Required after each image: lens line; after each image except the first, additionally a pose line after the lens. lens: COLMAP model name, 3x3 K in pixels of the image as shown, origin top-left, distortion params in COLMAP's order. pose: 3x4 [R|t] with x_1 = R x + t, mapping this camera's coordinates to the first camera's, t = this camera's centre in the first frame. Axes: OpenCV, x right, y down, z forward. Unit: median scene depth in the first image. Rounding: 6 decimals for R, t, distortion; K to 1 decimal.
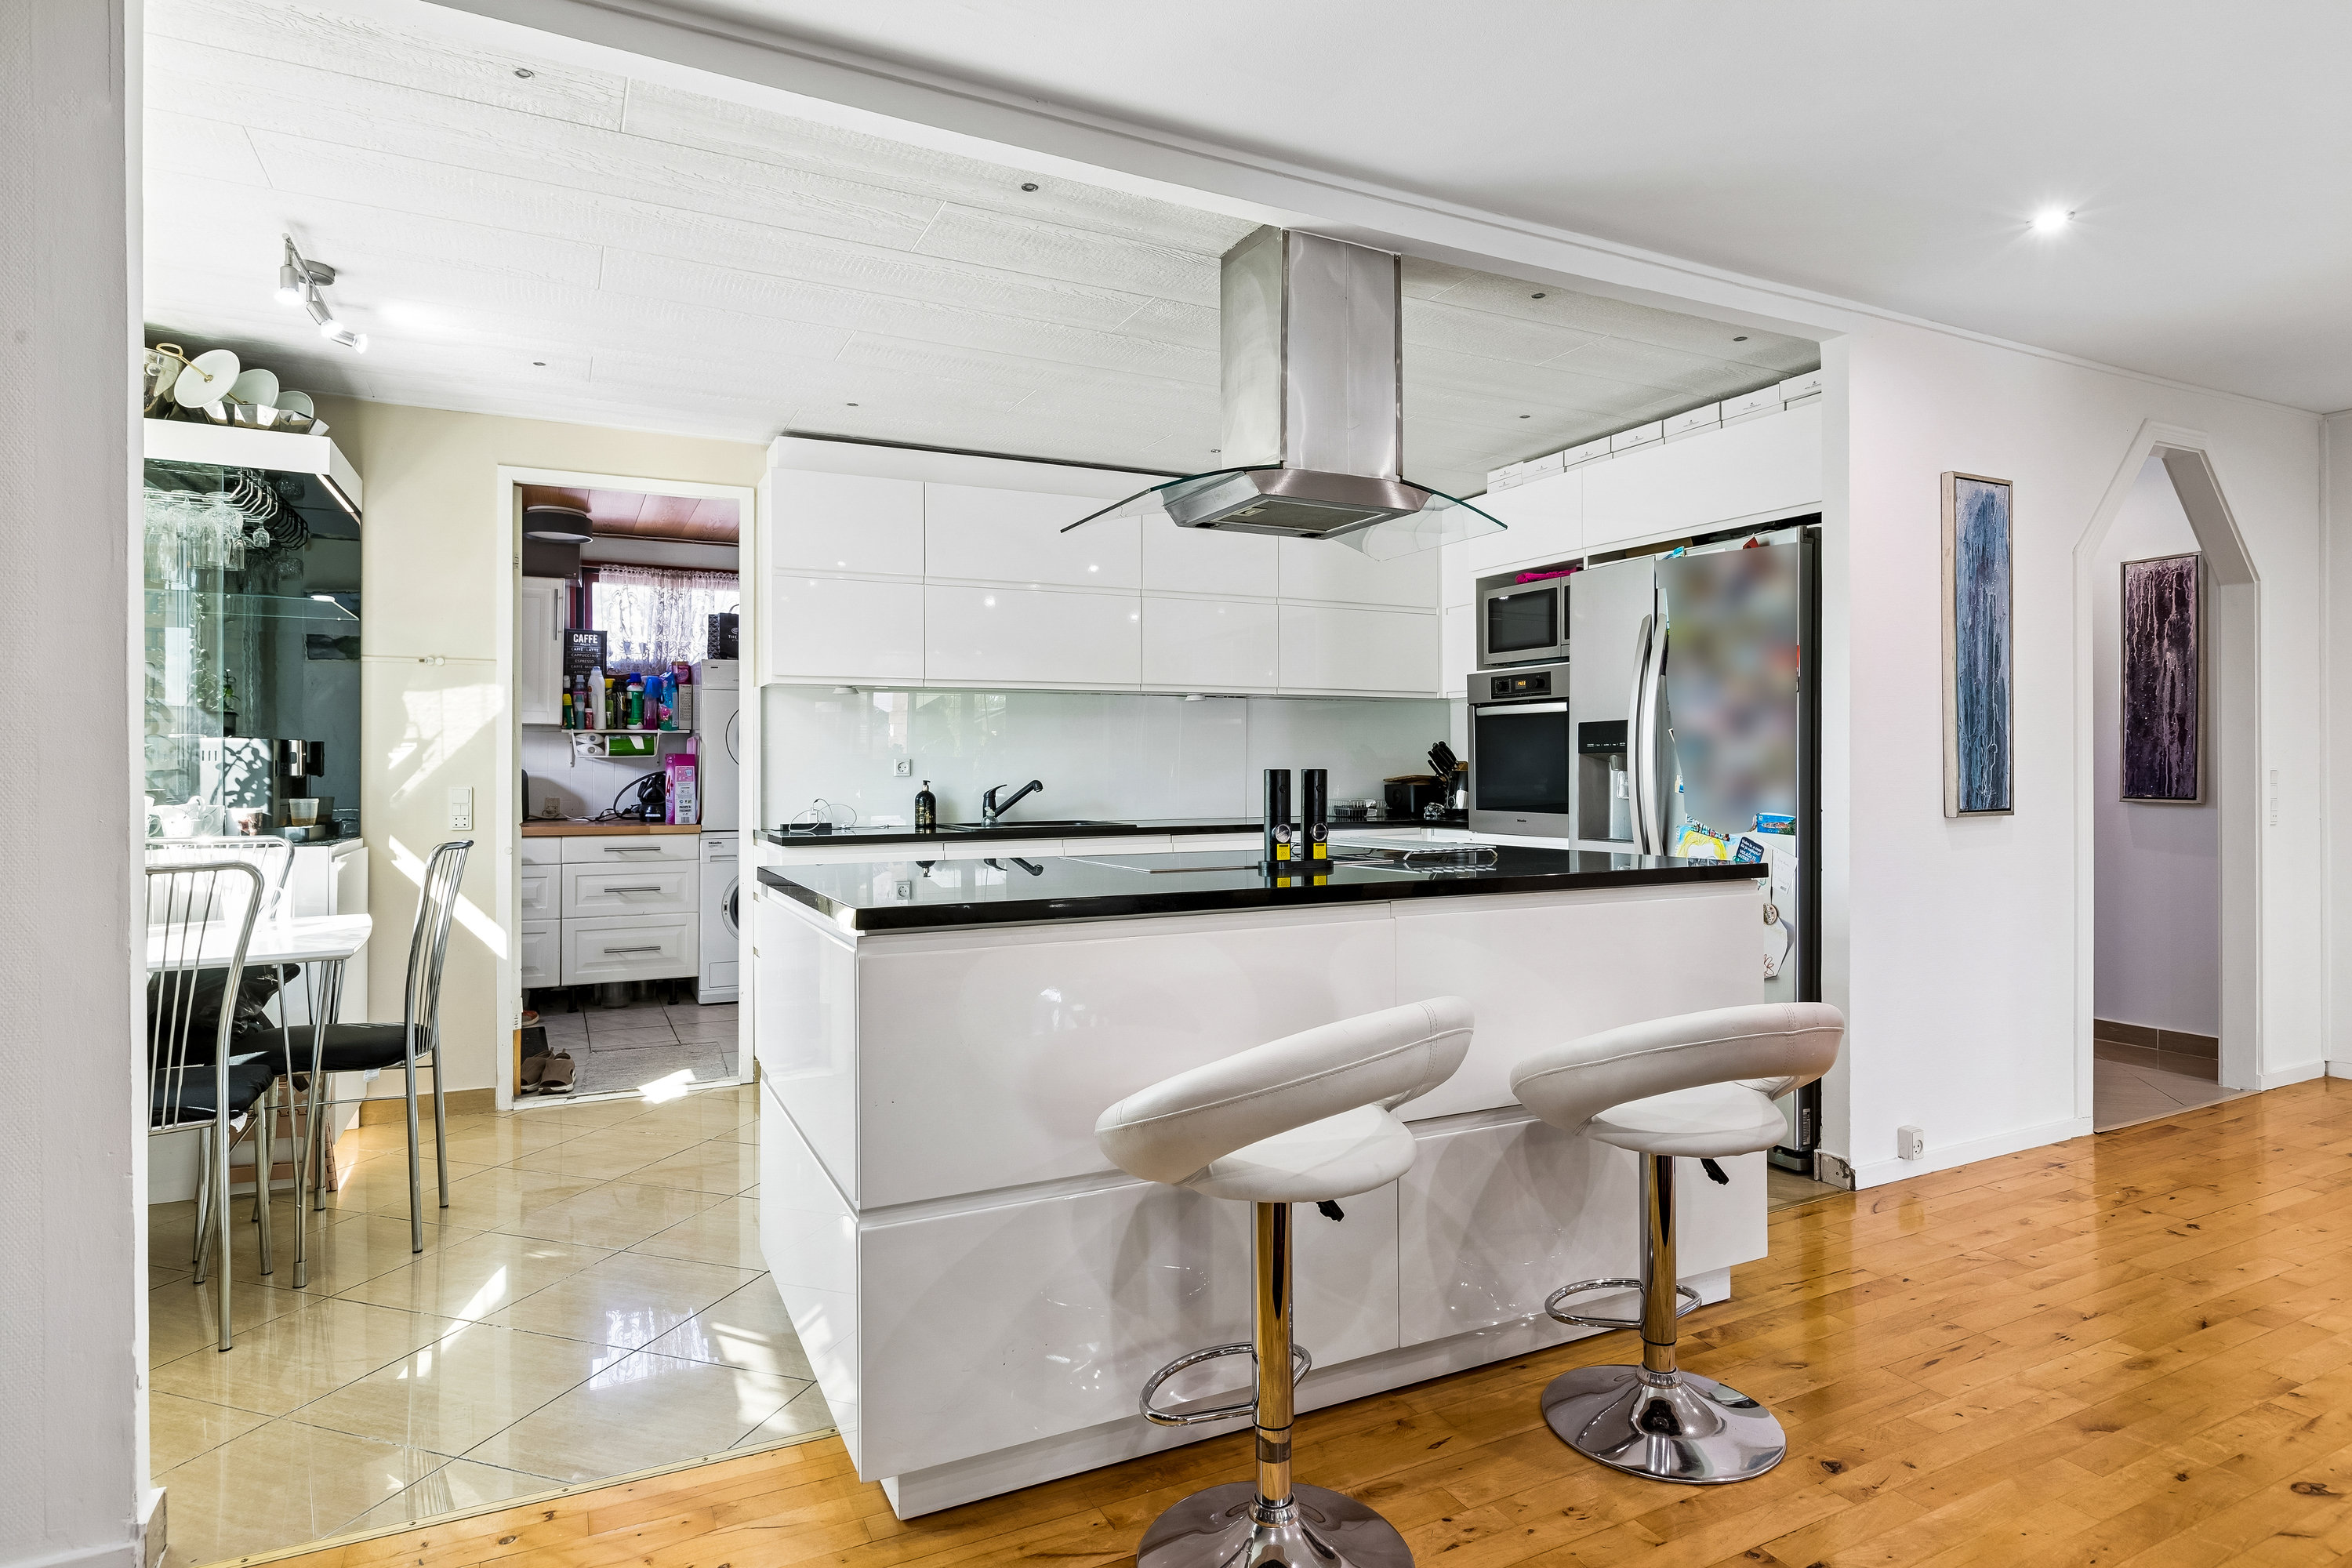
lens RADIAL K [[1270.0, 0, 1164.9], [0, 1270.0, 768.5], [0, 0, 1]] dist [-0.000811, 0.001982]
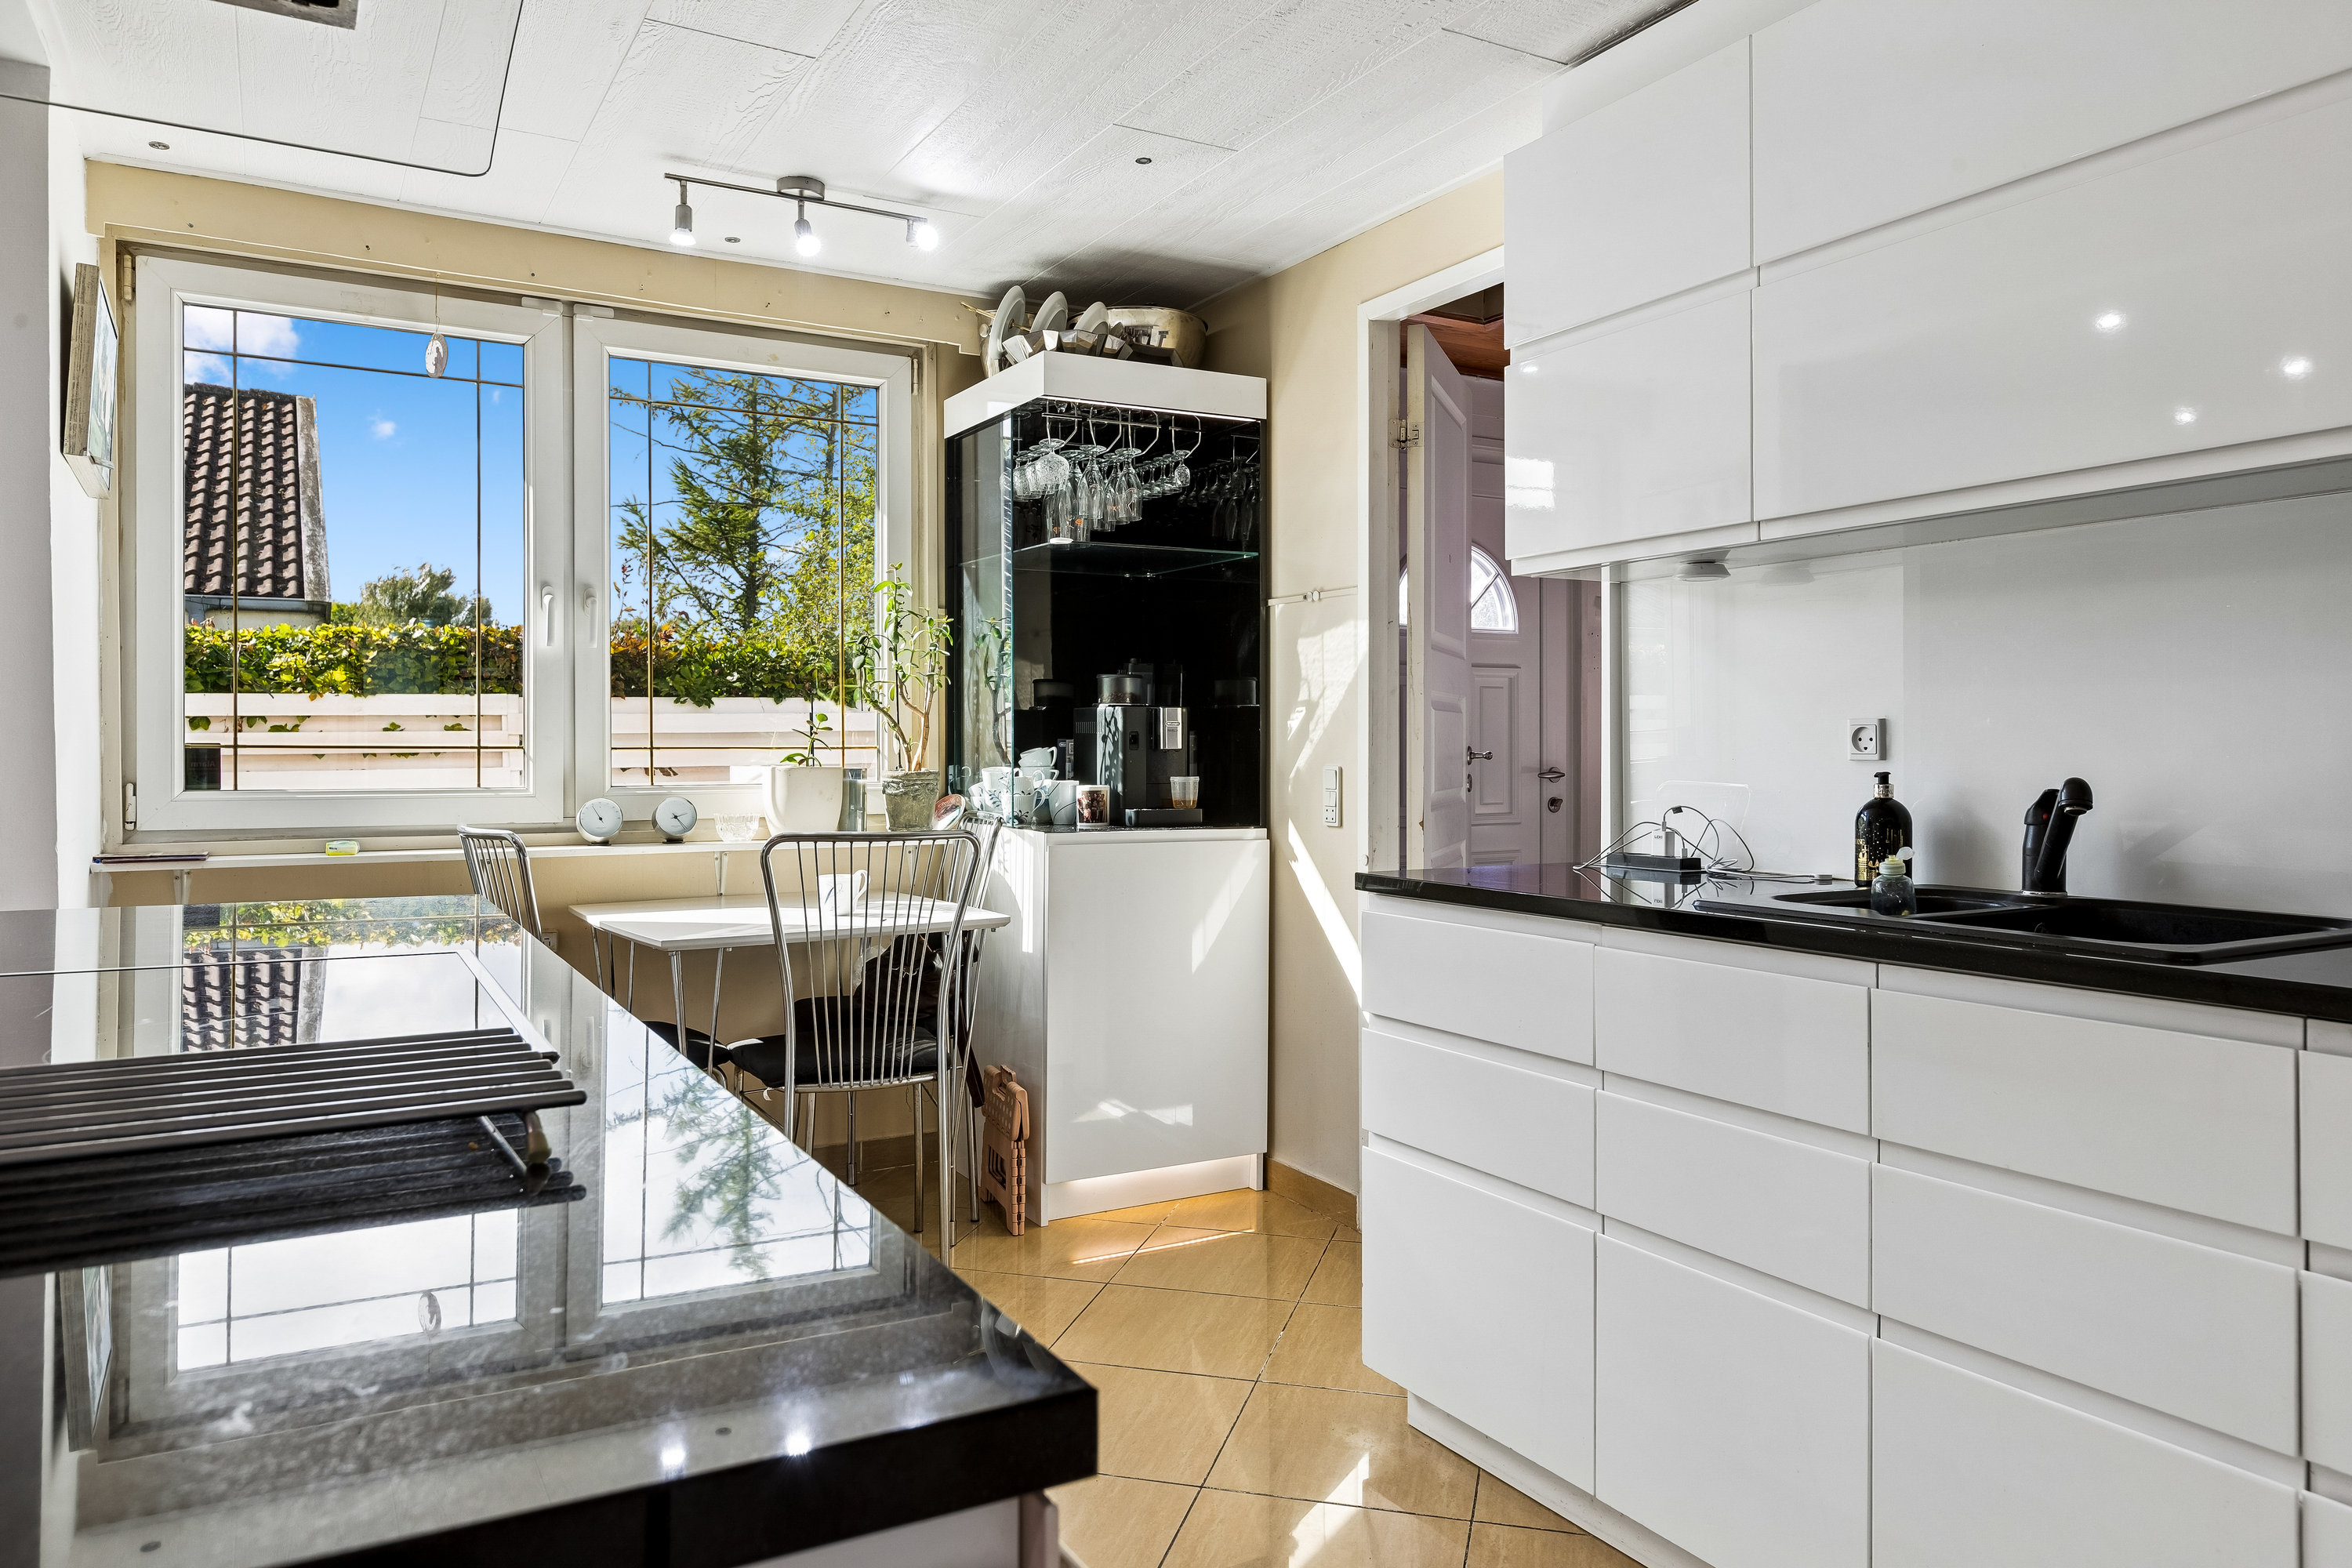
lens RADIAL K [[1531.9, 0, 1170.4], [0, 1531.9, 783.1], [0, 0, 1]] dist [-0.001897, -0.000717]
pose [[0.062426, 0.030002, -0.997599, 0.319357], [-0.002573, 0.999550, 0.029899, -0.000899], [0.998046, 0.000700, 0.062476, 0.843184]]
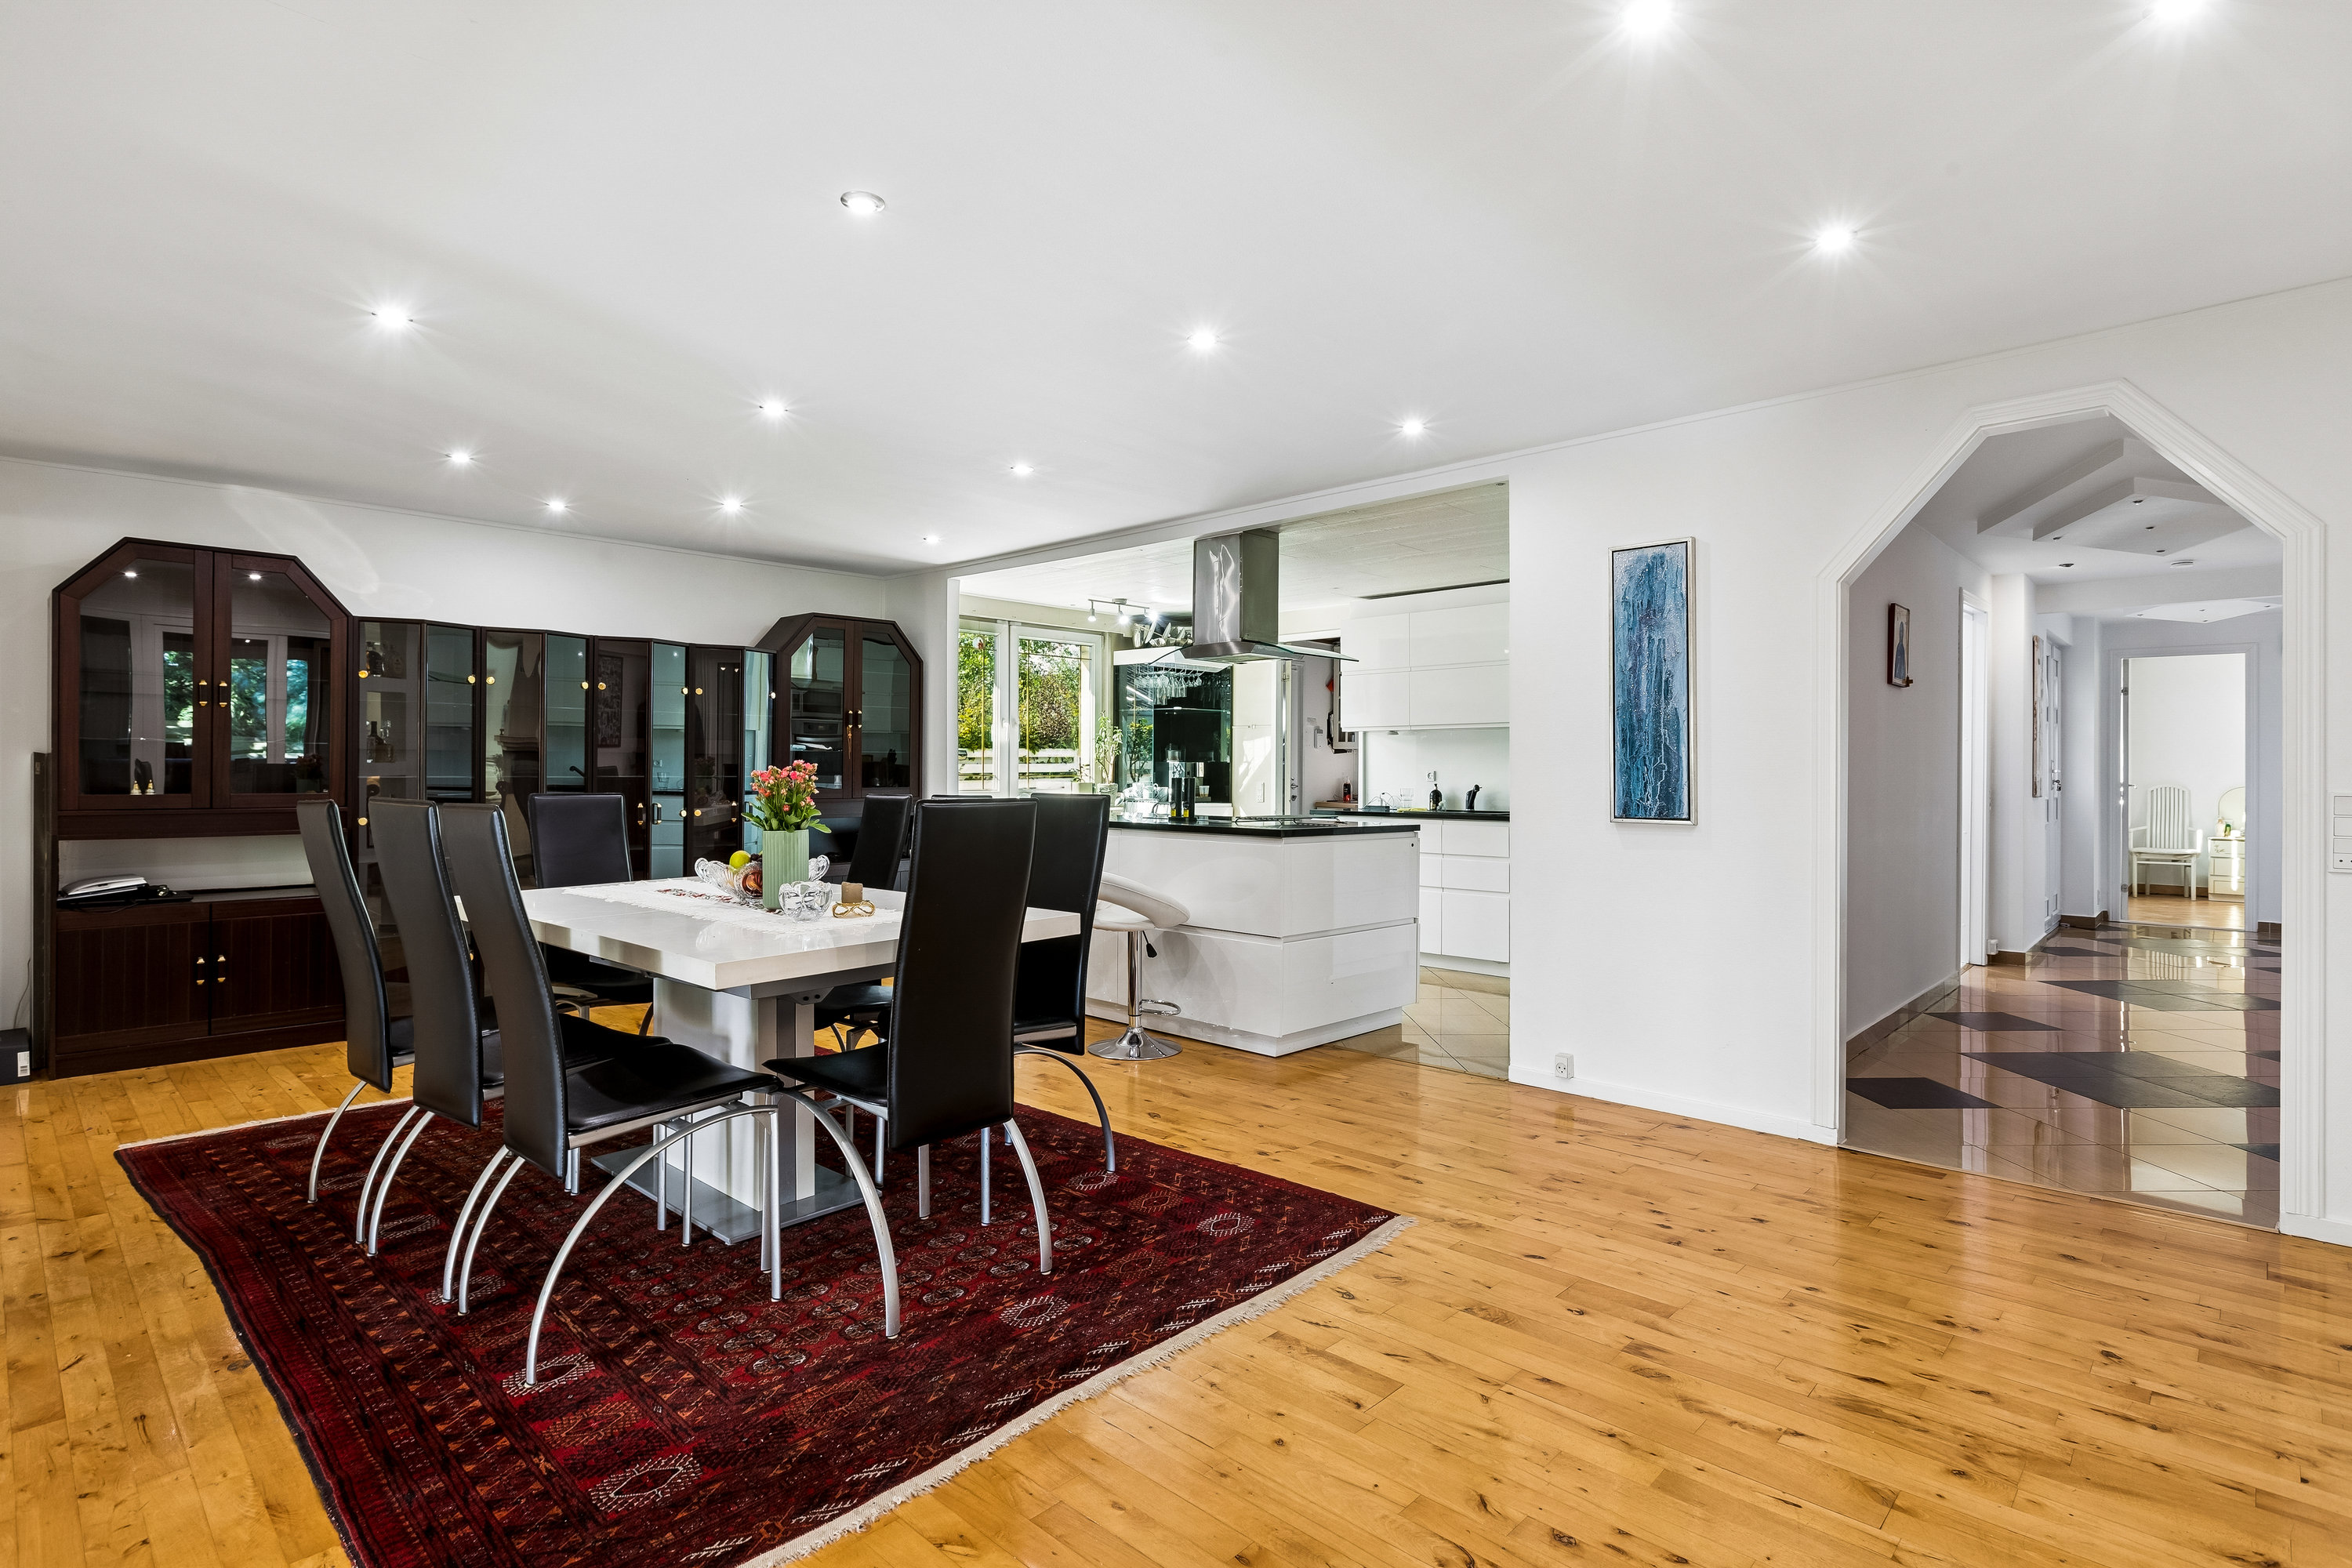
lens RADIAL K [[1150.1, 0, 1181.8], [0, 1150.1, 771.0], [0, 0, 1]] dist [-0.002289, -0.000172]
pose [[0.343507, 0.004948, -0.939137, 1.288178], [-0.007613, 0.999968, 0.002484, -0.009791], [0.939119, 0.006296, 0.343534, 0.174654]]
